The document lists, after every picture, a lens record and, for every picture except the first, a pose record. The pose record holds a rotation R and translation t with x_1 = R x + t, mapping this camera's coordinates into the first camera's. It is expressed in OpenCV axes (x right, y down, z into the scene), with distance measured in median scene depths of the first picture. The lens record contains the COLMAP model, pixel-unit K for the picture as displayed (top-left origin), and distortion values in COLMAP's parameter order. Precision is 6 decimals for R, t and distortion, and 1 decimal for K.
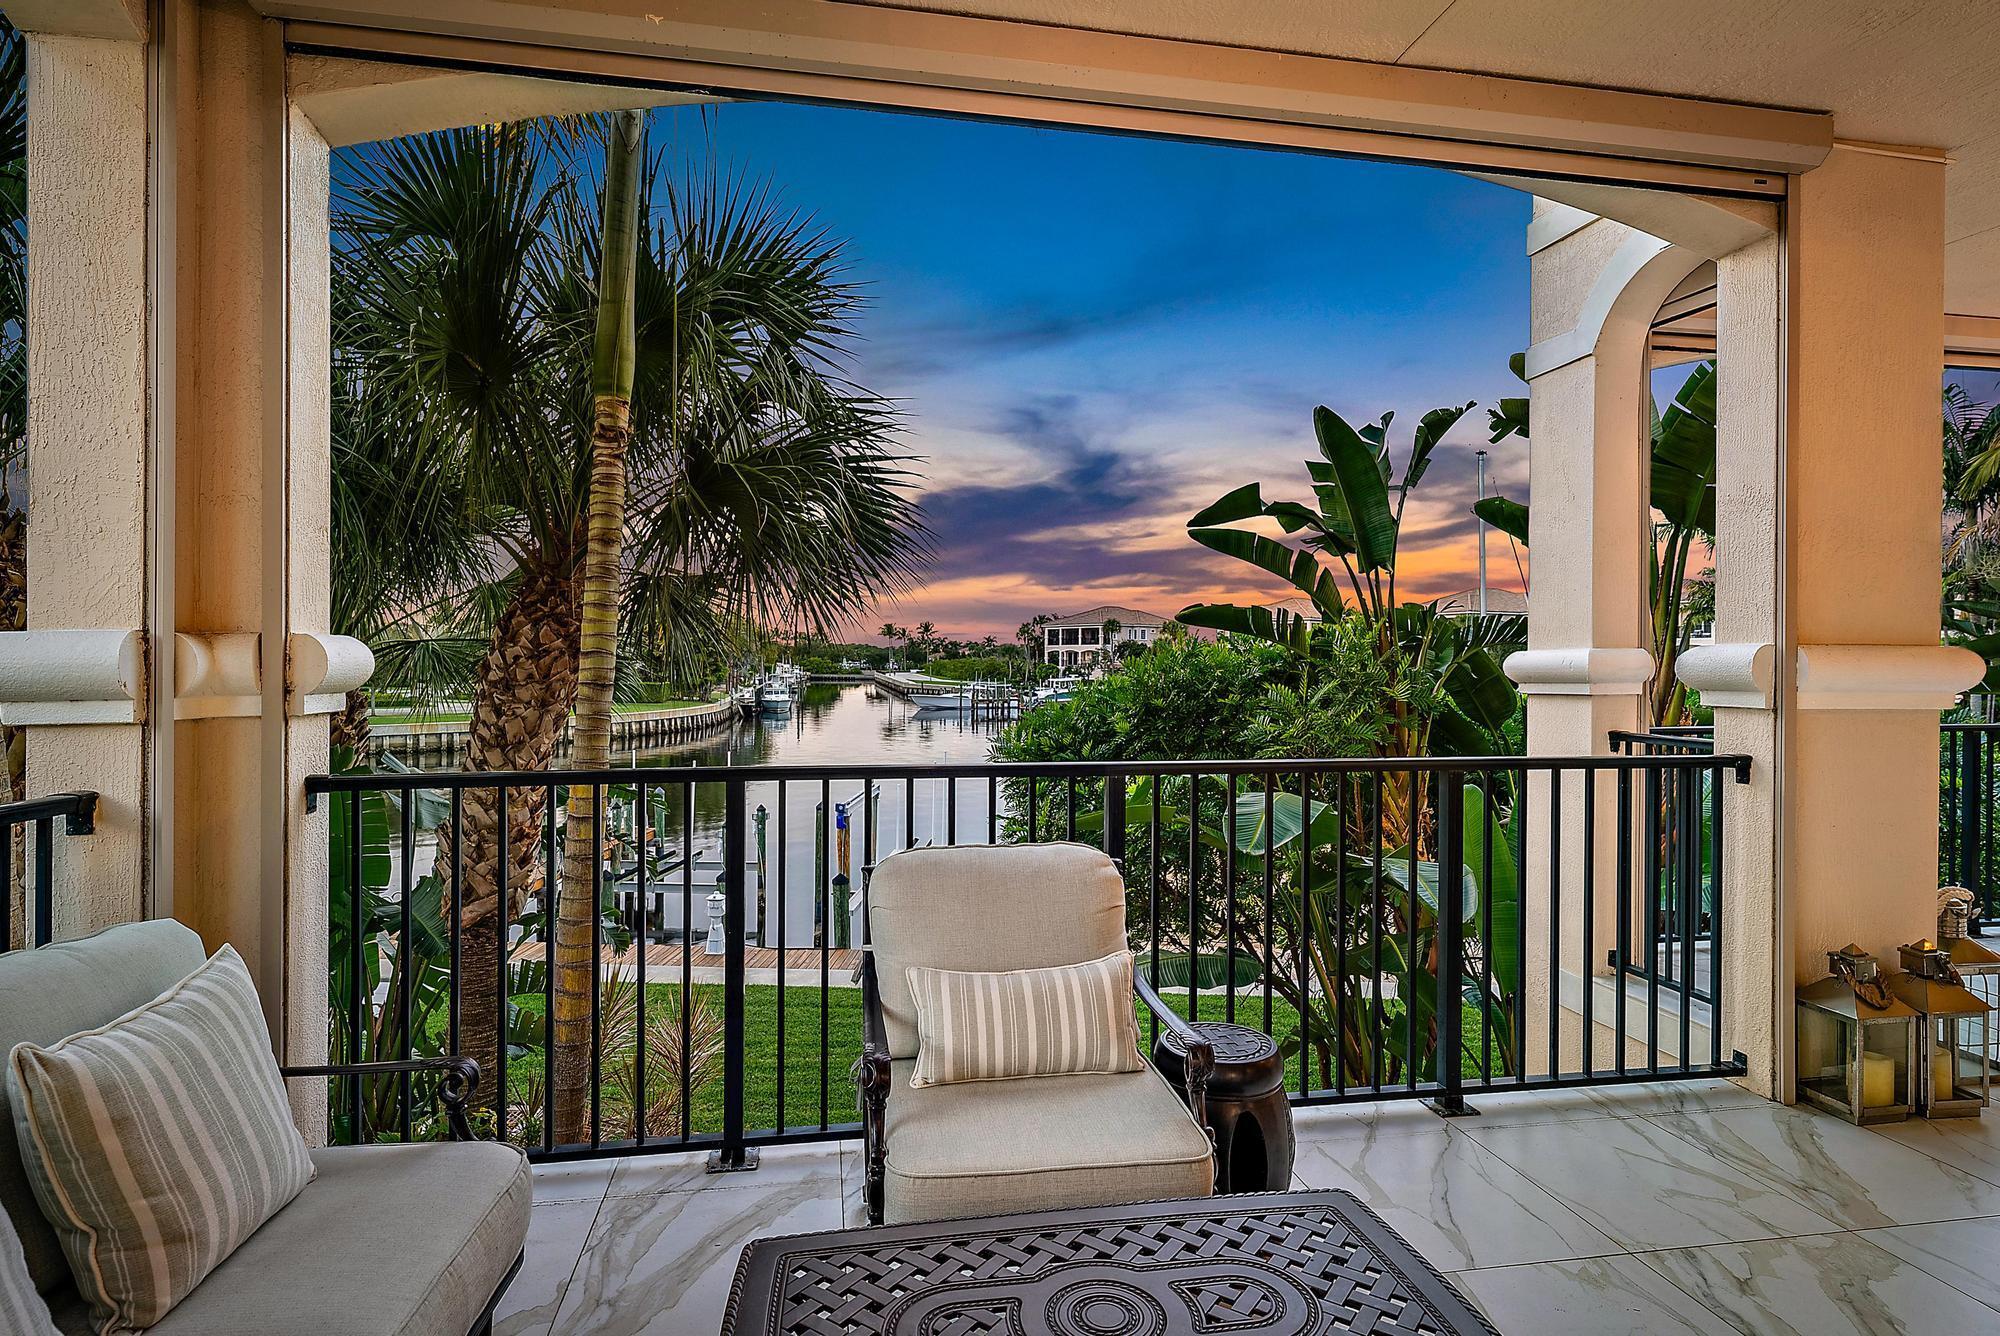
lens RADIAL K [[1063.4, 0, 981.1], [0, 1063.4, 658.1], [0, 0, 1]] dist [0.006480, -0.003153]
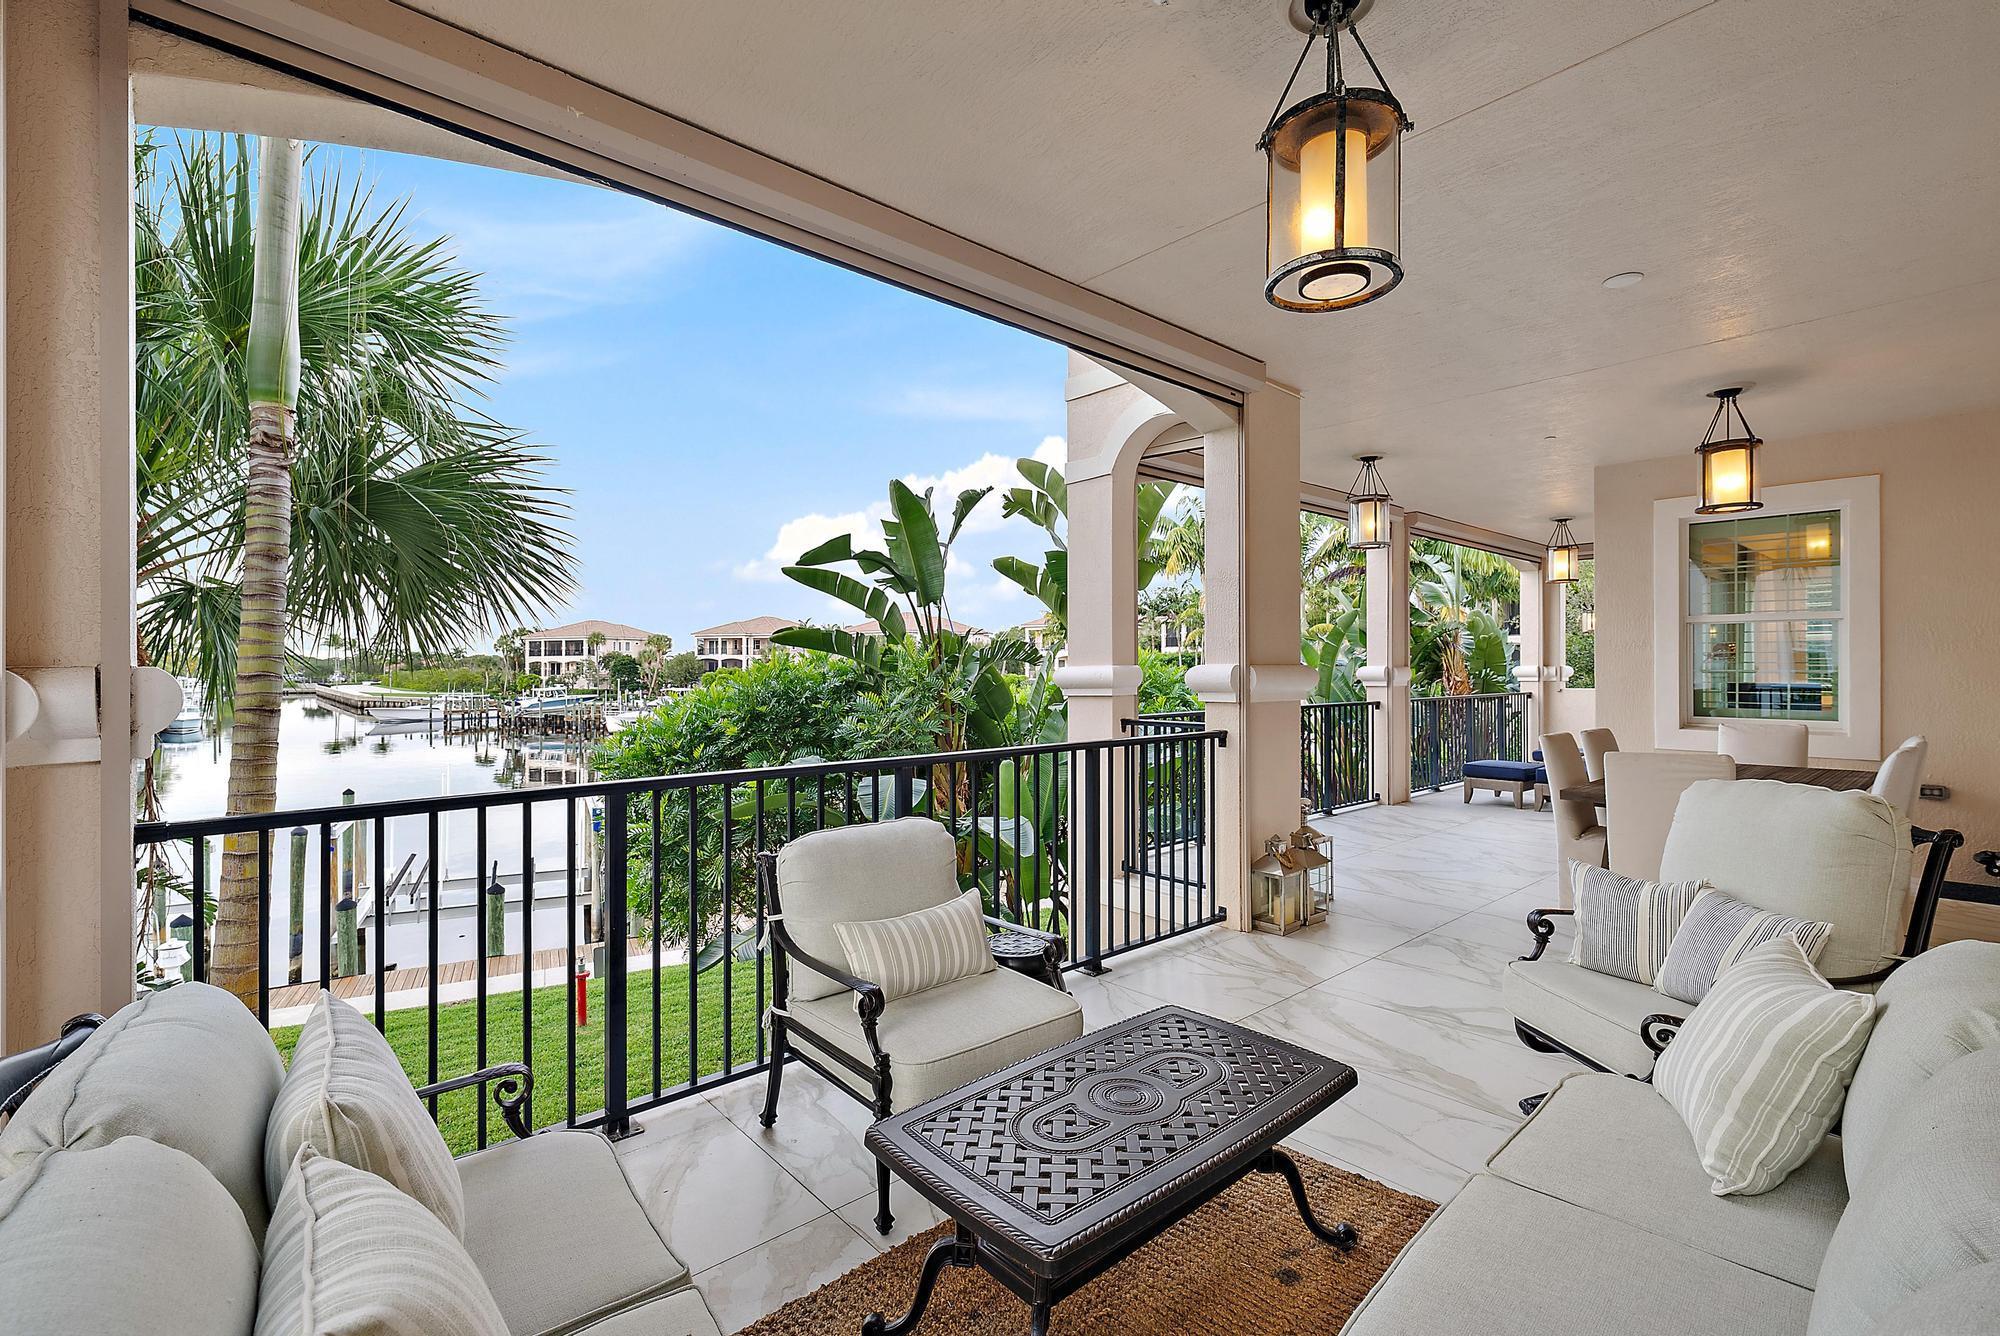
lens RADIAL K [[900.7, 0, 1013.0], [0, 900.7, 661.7], [0, 0, 1]] dist [0.003517, -0.001420]
pose [[0.844078, -0.004334, 0.536203, -0.226447], [0.007314, 0.999967, -0.003431, -0.010252], [-0.536170, 0.006818, 0.844082, -0.017790]]
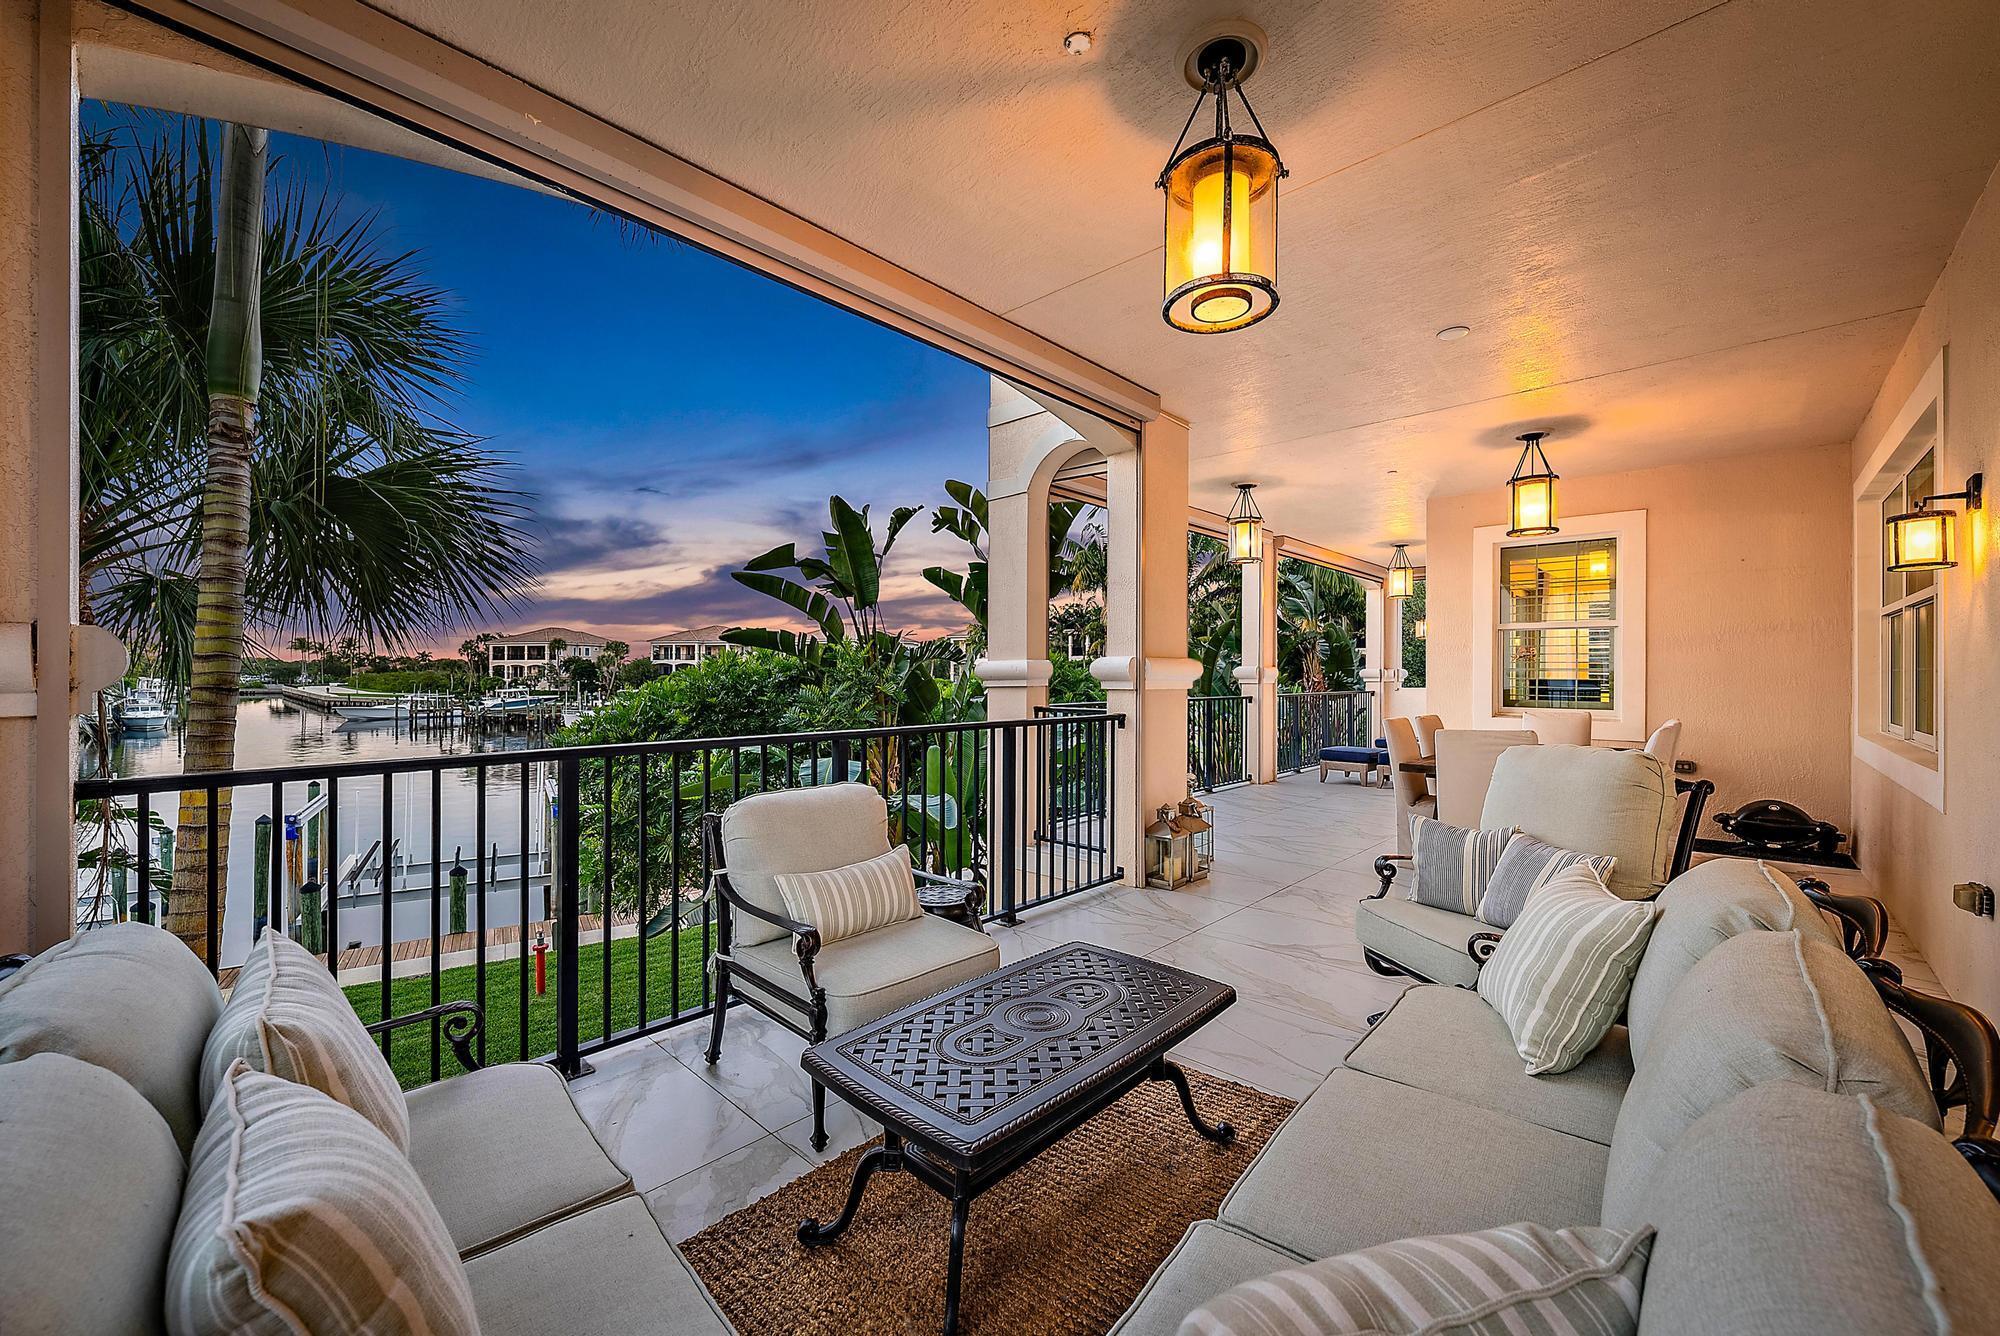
lens RADIAL K [[786.6, 0, 1009.8], [0, 786.6, 669.1], [0, 0, 1]] dist [-0.002873, 0.000586]
pose [[0.793098, 0.001031, 0.609093, -0.221387], [0.000940, 0.999995, -0.002917, 0.009269], [-0.609093, 0.002887, 0.793094, -0.009804]]
